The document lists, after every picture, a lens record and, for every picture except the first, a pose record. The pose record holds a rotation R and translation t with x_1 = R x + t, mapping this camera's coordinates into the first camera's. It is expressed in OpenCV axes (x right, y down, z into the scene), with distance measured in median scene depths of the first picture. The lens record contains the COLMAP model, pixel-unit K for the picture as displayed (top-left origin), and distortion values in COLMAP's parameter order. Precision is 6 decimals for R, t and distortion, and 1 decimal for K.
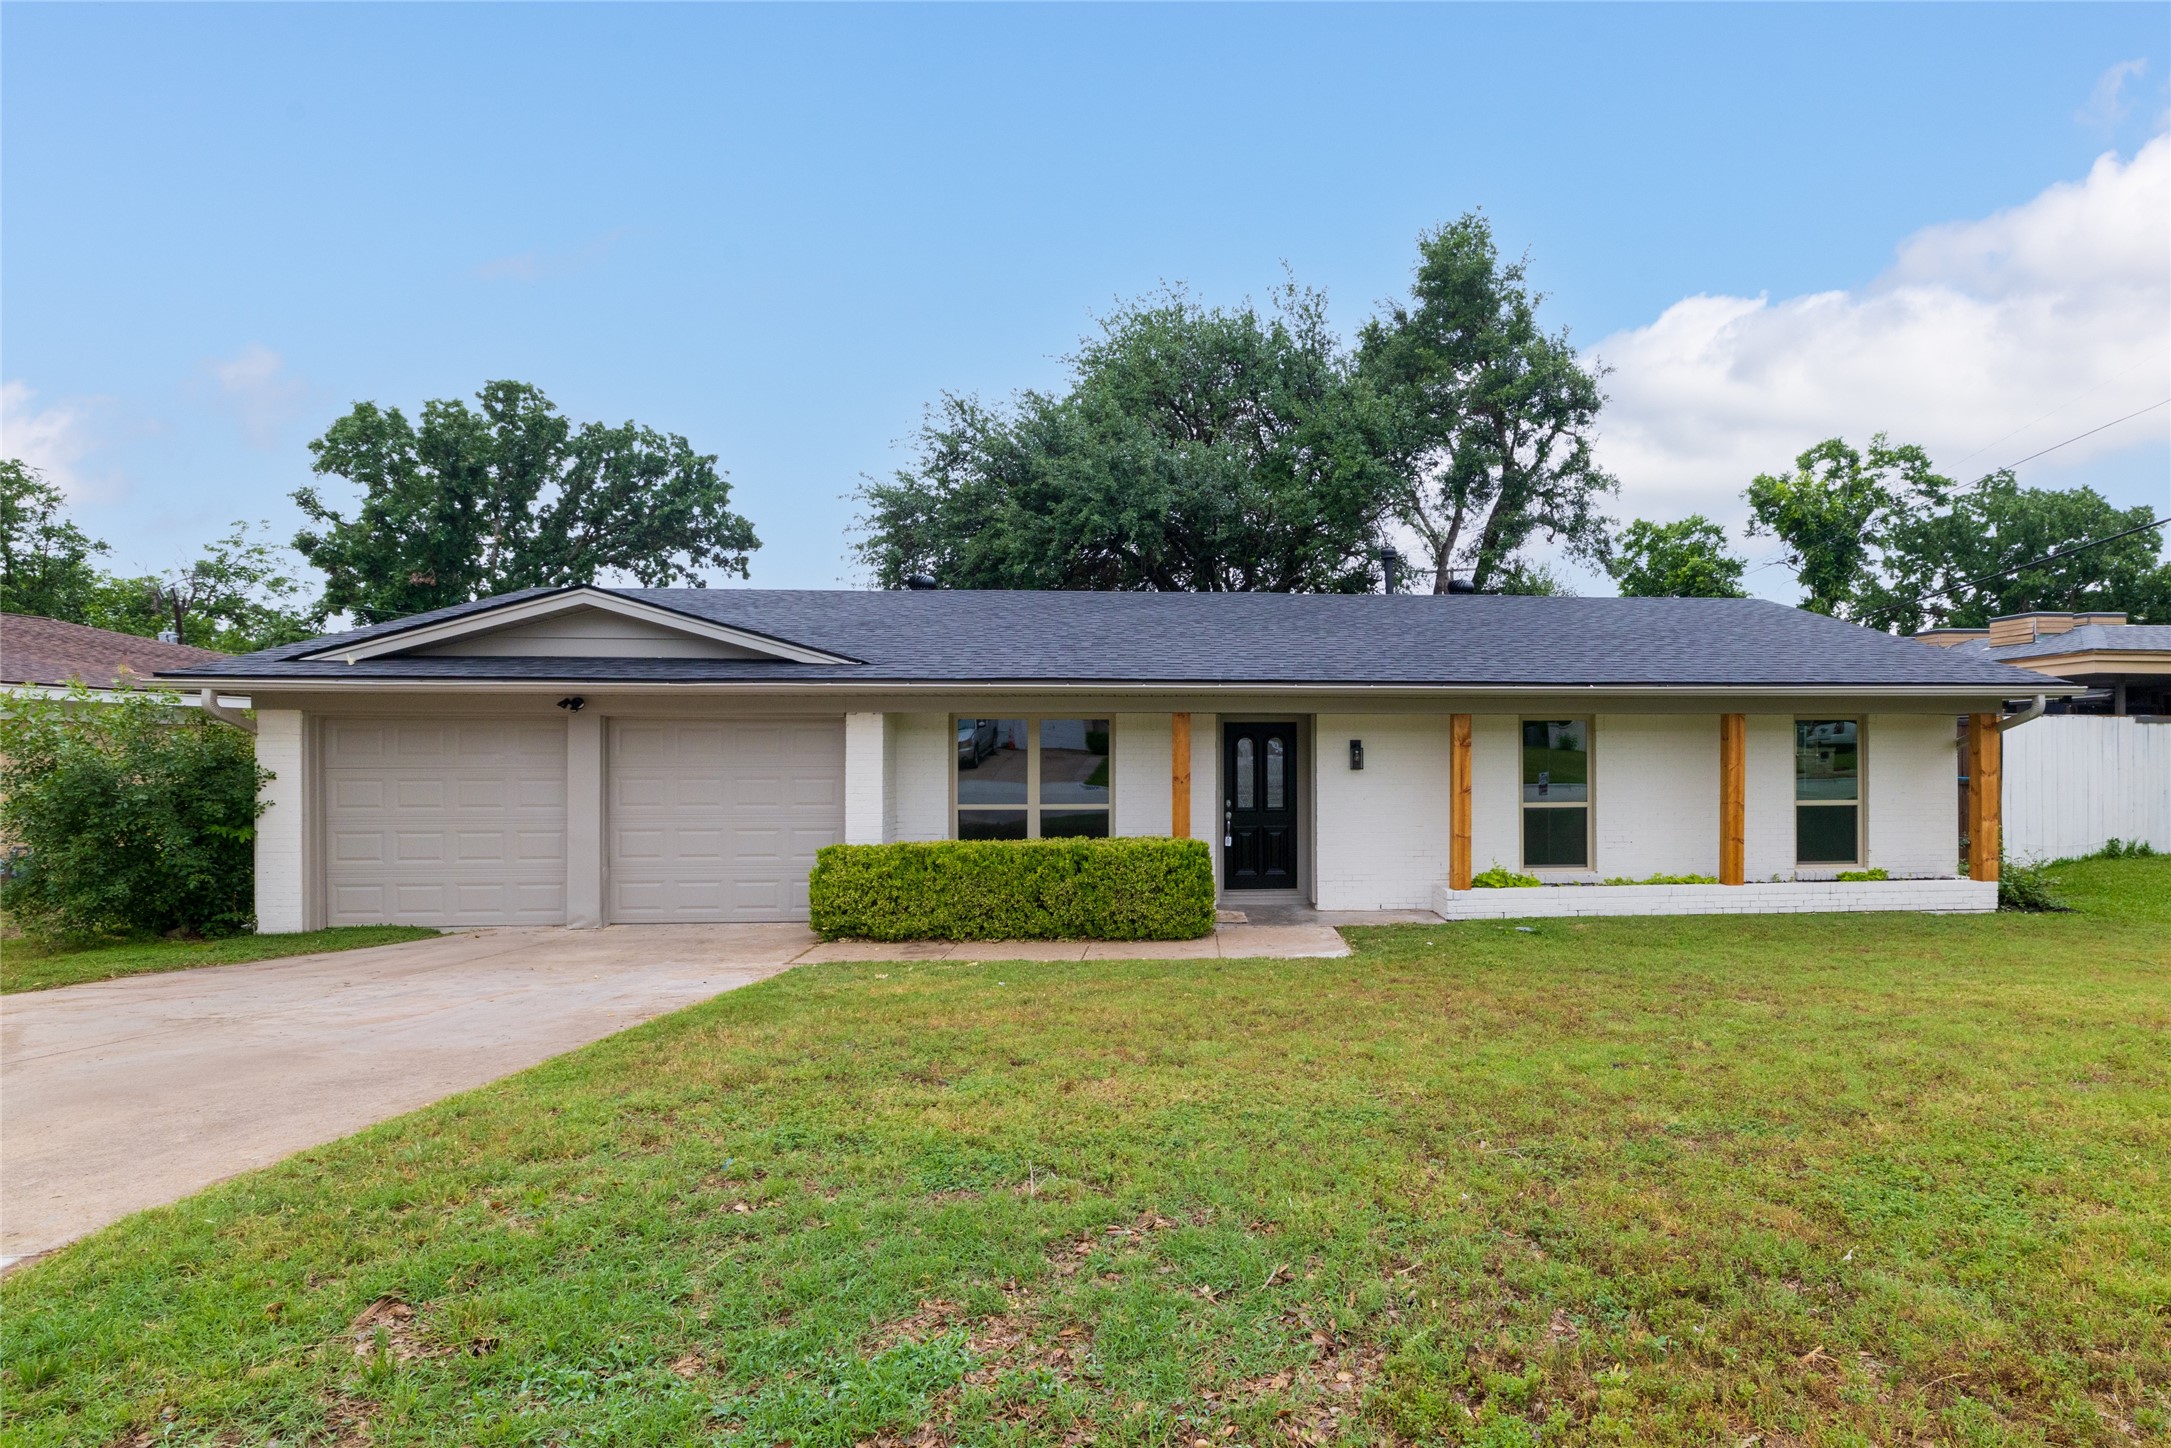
lens RADIAL K [[929.0, 0, 1080.3], [0, 929.0, 719.9], [0, 0, 1]] dist [-0.004214, 0.000856]
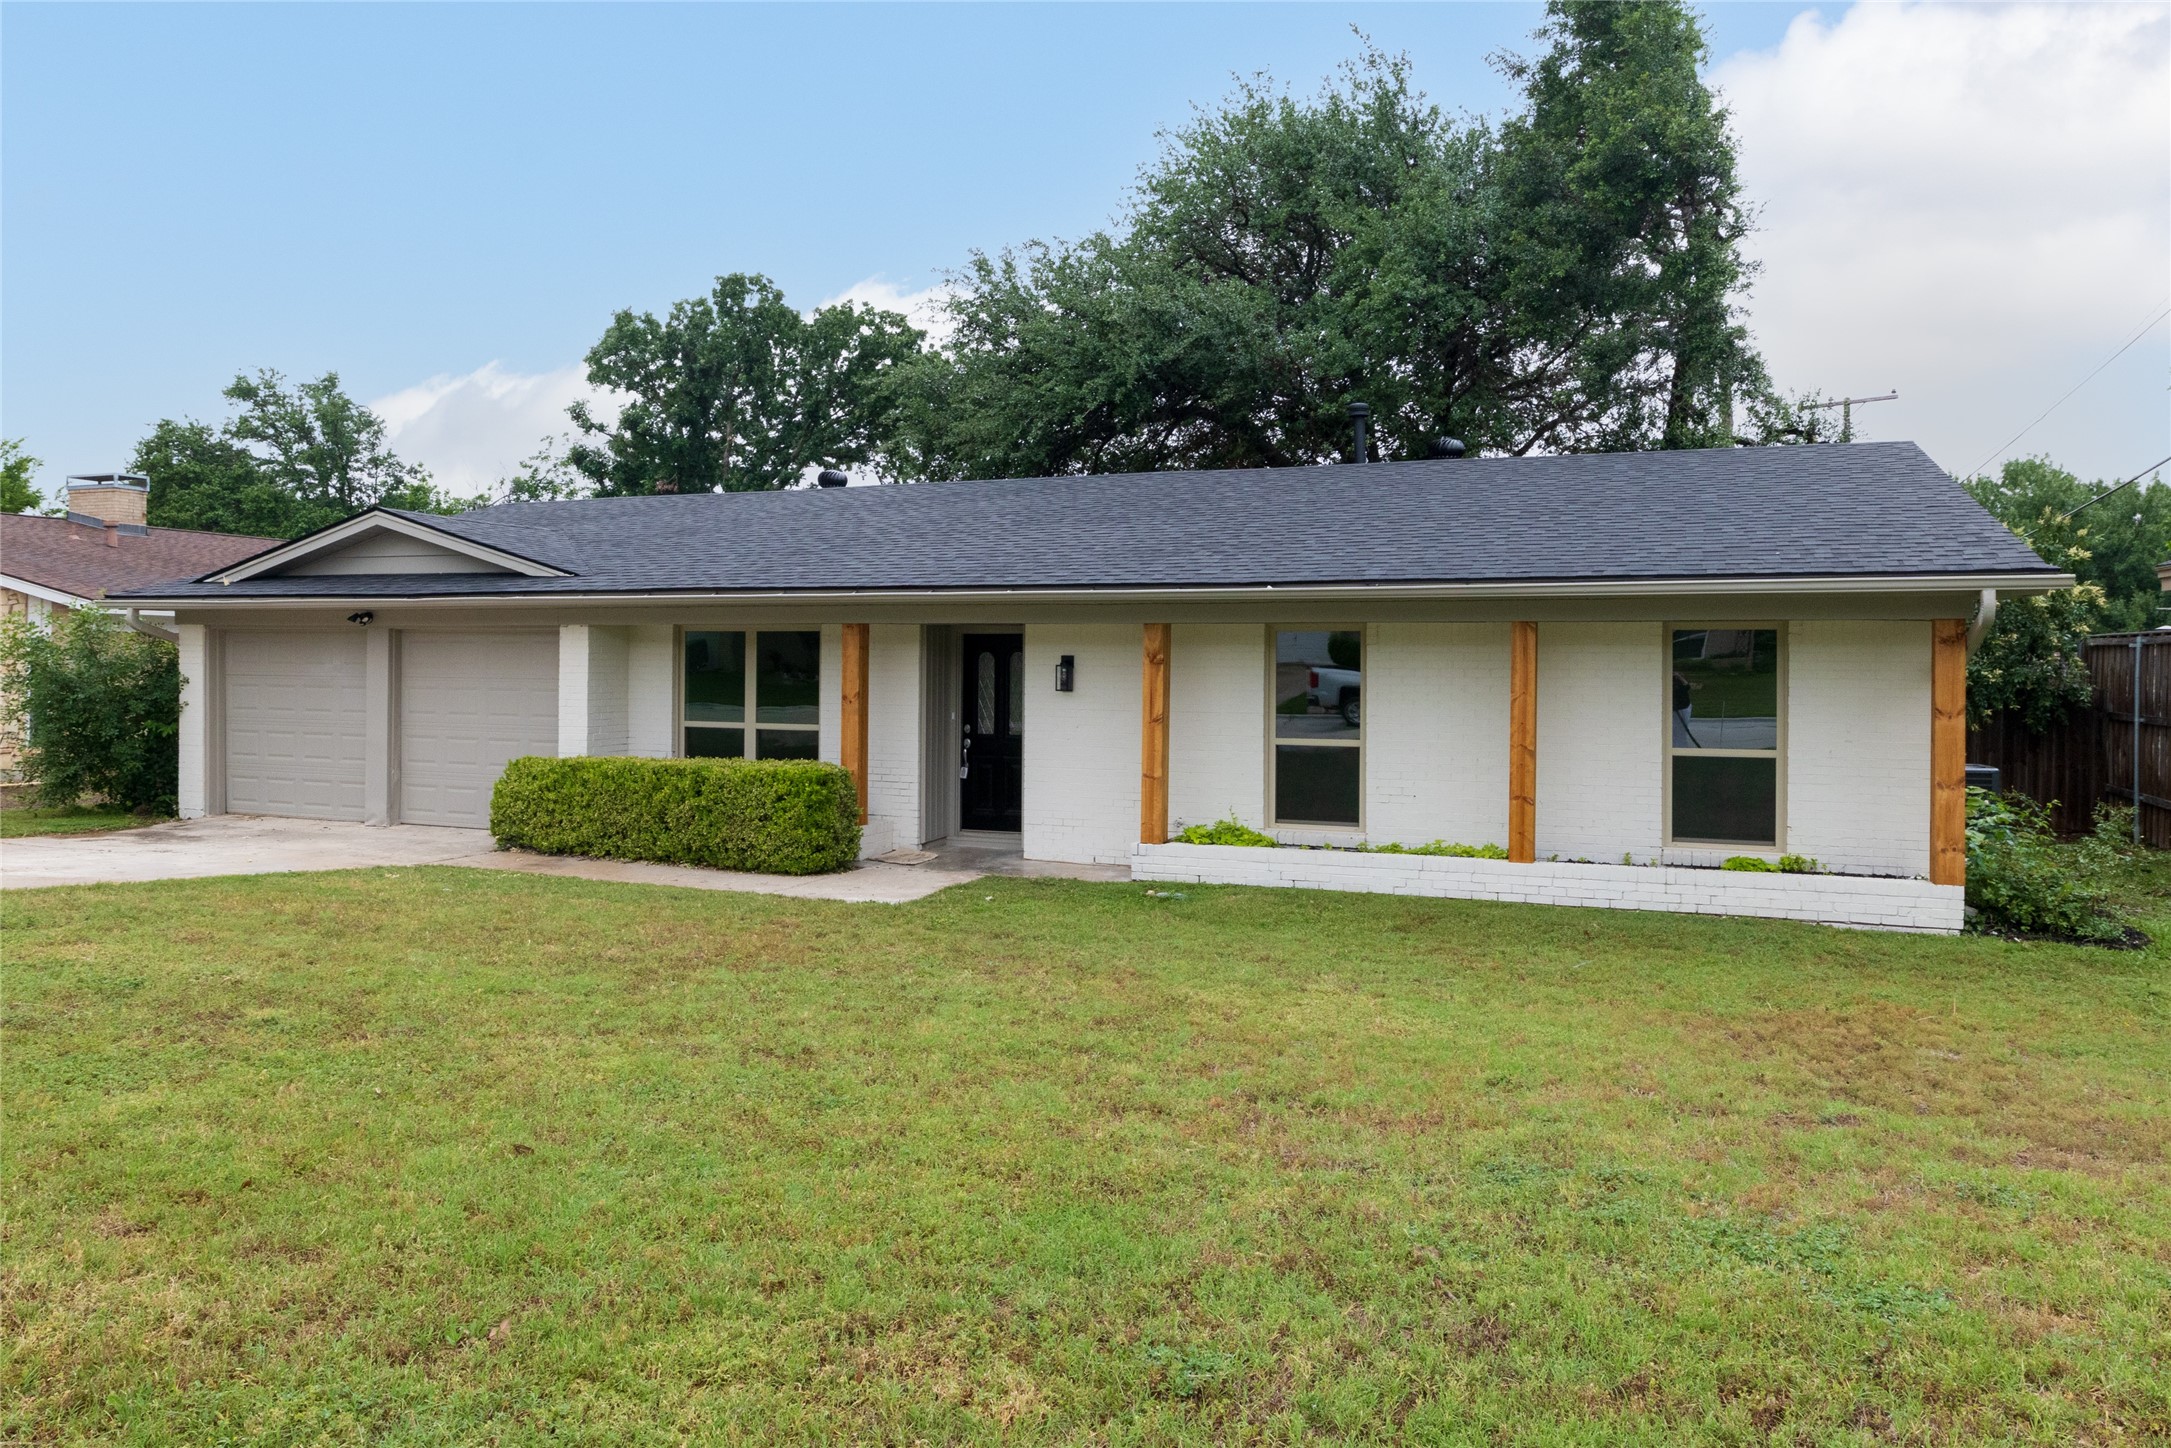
lens RADIAL K [[1194.5, 0, 1125.2], [0, 1194.5, 632.5], [0, 0, 1]] dist [-0.001730, -0.000294]
pose [[0.926939, -0.001538, -0.375208, 0.742061], [0.003144, 0.999988, 0.003668, -0.002569], [0.375198, -0.004580, 0.926933, 0.036877]]
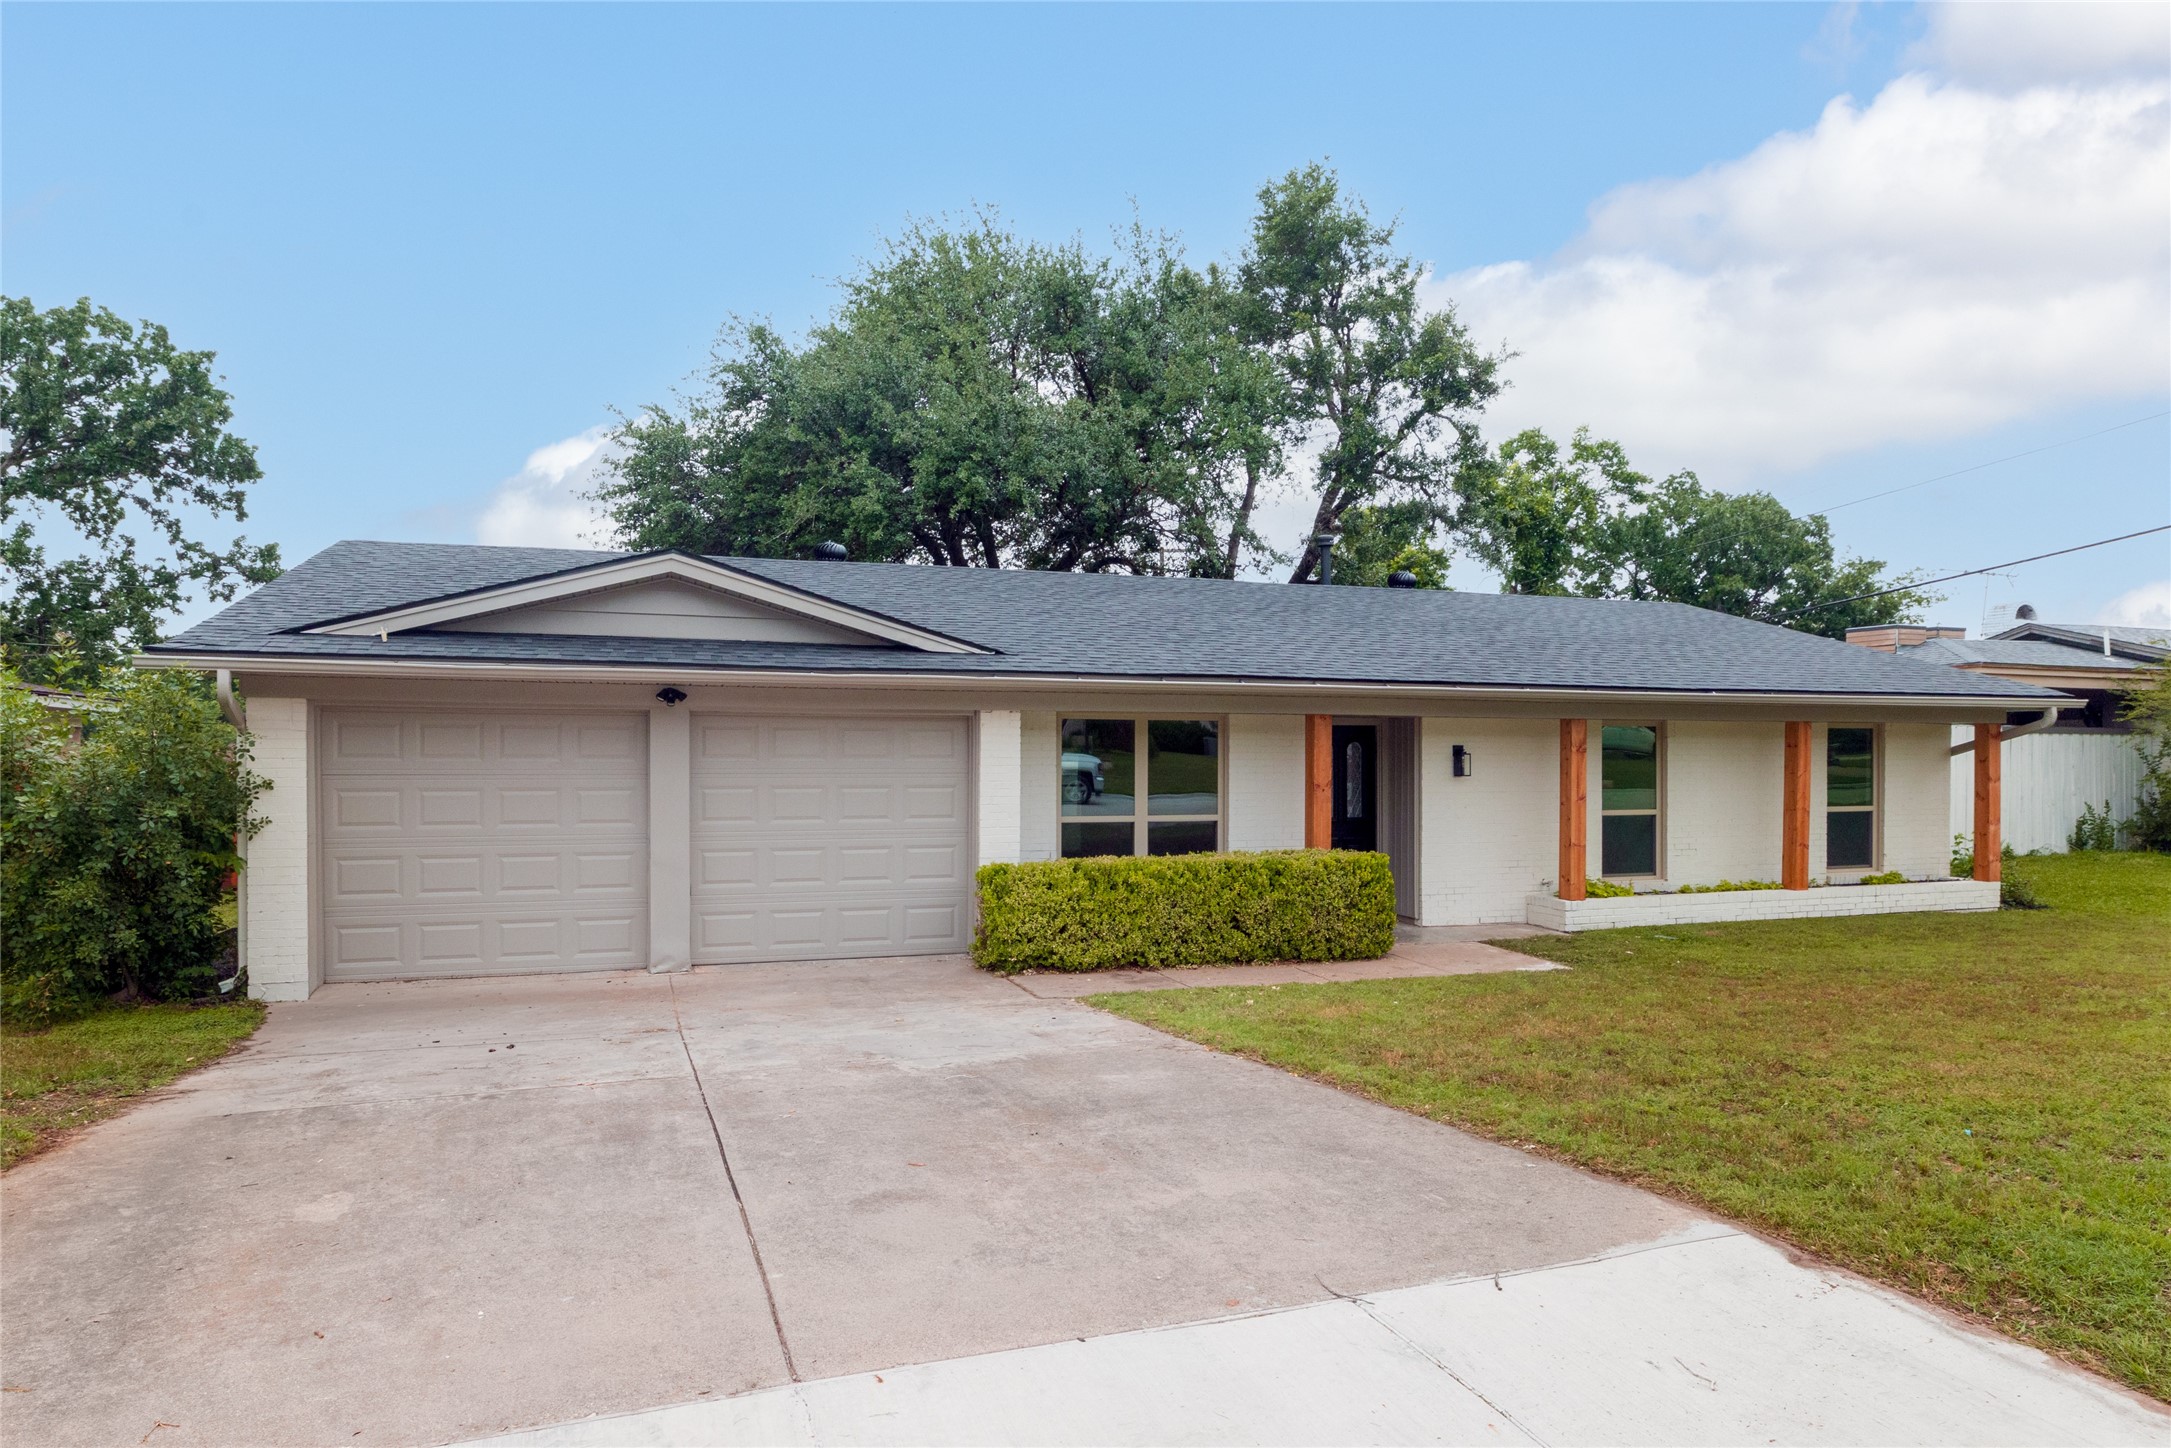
lens RADIAL K [[1153.2, 0, 835.7], [0, 1153.2, 718.0], [0, 0, 1]] dist [-0.001893, 0.001527]
pose [[0.978614, 0.010350, 0.205444, -0.565043], [-0.010877, 0.999940, 0.001440, -0.000653], [-0.205417, -0.003644, 0.978668, -0.017322]]
